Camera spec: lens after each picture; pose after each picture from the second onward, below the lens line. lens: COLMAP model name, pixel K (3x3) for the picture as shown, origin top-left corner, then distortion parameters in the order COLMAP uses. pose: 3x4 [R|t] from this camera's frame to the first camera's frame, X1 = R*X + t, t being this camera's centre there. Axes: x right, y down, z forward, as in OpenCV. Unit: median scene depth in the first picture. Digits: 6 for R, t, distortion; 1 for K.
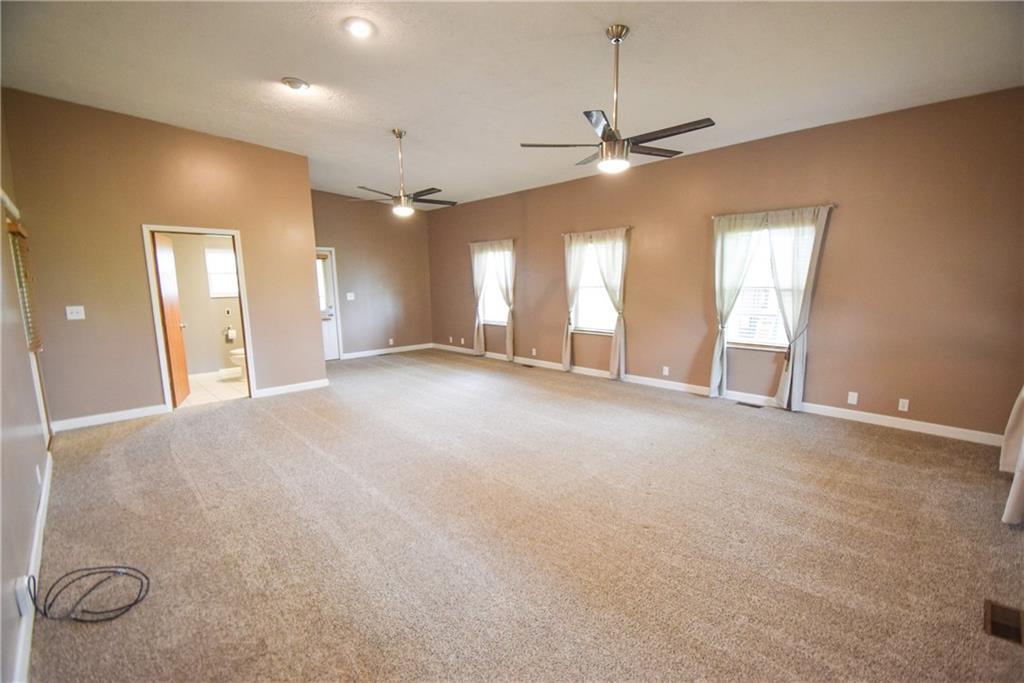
lens RADIAL K [[449.8, 0, 512.1], [0, 449.8, 341.5], [0, 0, 1]] dist [0.003518, -0.009041]
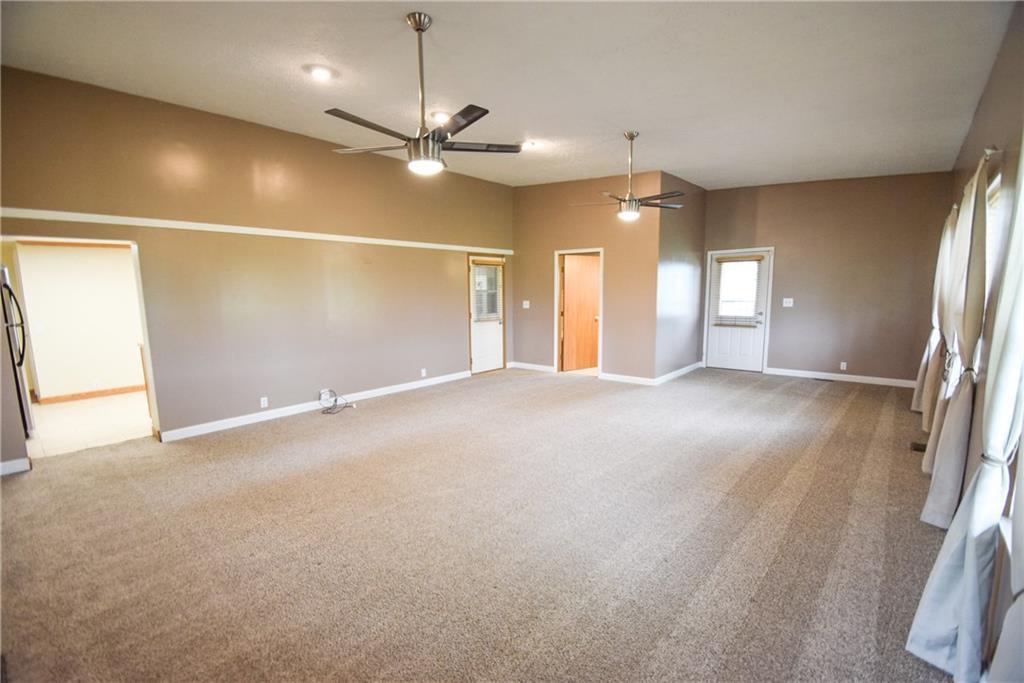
lens RADIAL K [[449.8, 0, 510.7], [0, 449.8, 346.9], [0, 0, 1]] dist [0.003518, -0.009041]
pose [[0.085681, 0.152579, -0.984570, 0.456326], [-0.118583, 0.982741, 0.141976, -0.080472], [0.989240, 0.104589, 0.102296, 0.426741]]
